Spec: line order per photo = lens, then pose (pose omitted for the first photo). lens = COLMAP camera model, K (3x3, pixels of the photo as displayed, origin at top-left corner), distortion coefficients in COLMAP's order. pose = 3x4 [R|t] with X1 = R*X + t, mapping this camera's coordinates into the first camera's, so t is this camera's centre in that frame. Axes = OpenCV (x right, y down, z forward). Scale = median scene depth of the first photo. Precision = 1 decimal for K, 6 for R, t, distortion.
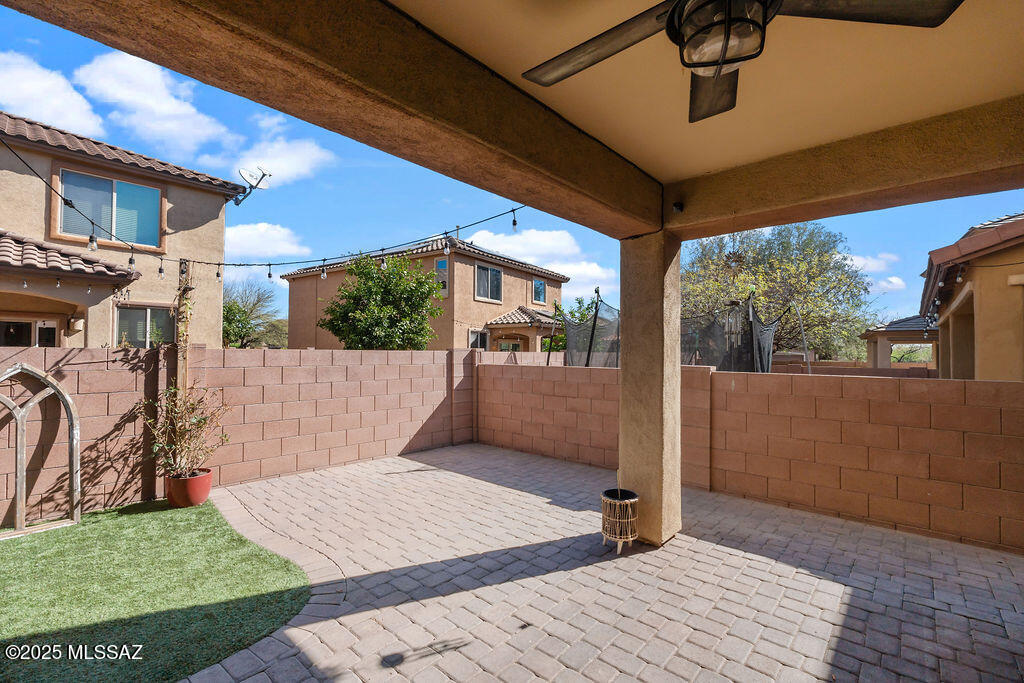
lens RADIAL K [[448.5, 0, 512.0], [0, 448.5, 341.5], [0, 0, 1]] dist [-0.003382, -0.000613]
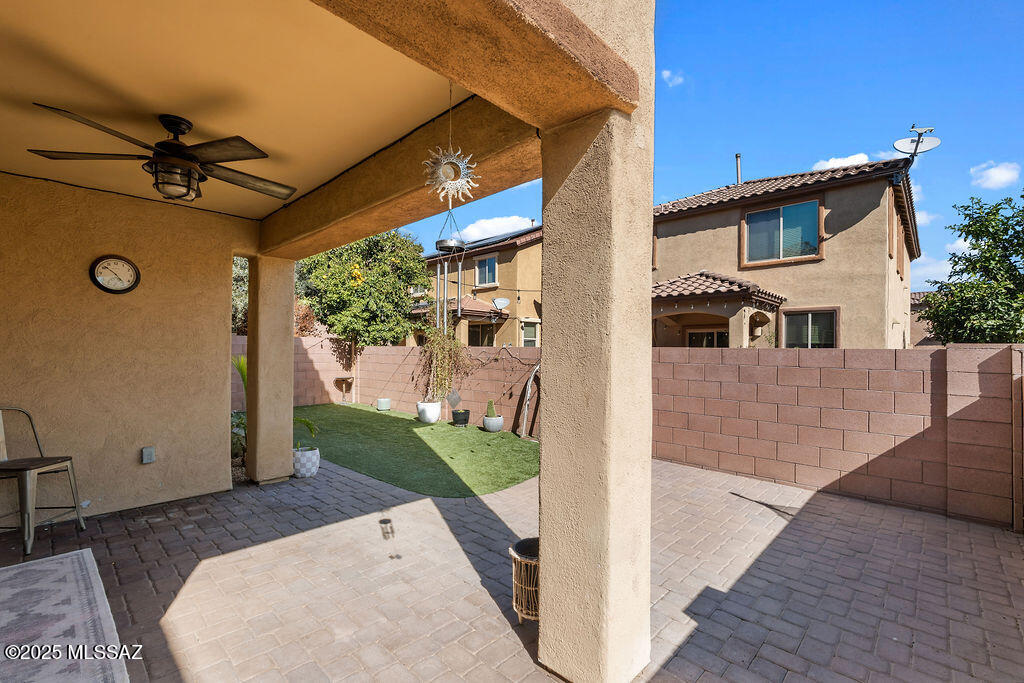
lens RADIAL K [[450.2, 0, 512.8], [0, 450.2, 344.4], [0, 0, 1]] dist [-0.001182, -0.000161]
pose [[-0.025339, -0.018218, -0.999513, 0.384279], [0.012681, 0.999748, -0.018544, 0.016522], [0.999598, -0.013145, -0.025102, 0.402385]]
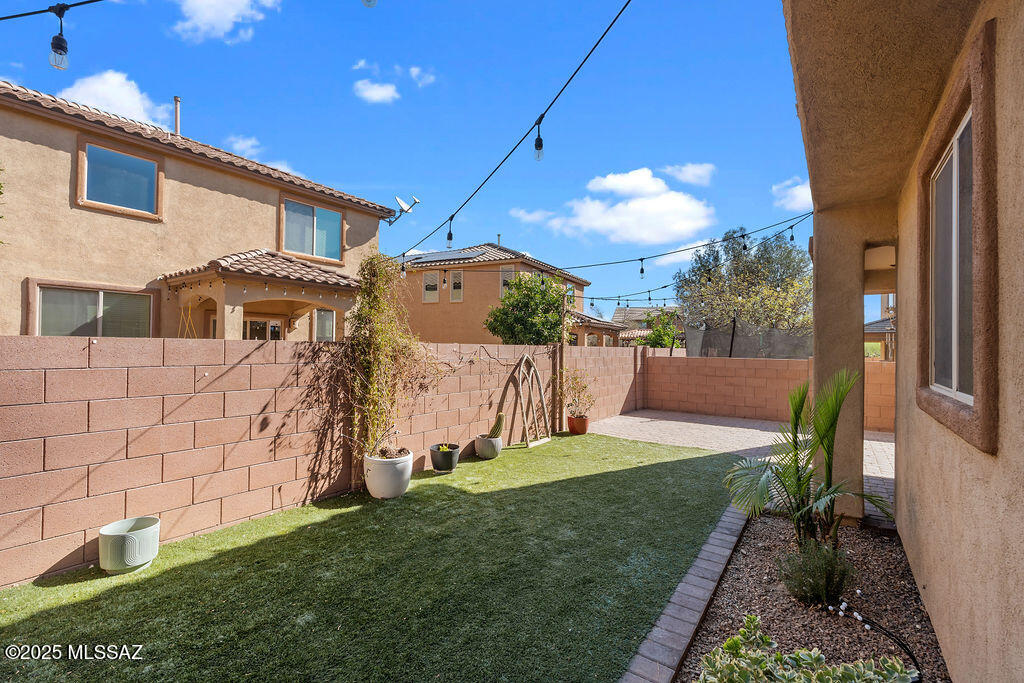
lens RADIAL K [[448.5, 0, 512.0], [0, 448.5, 341.5], [0, 0, 1]] dist [-0.003382, -0.000613]
pose [[0.993696, 0.008471, 0.111785, -0.608794], [-0.009866, 0.999880, 0.011937, -0.010135], [-0.111670, -0.012964, 0.993661, -0.375431]]
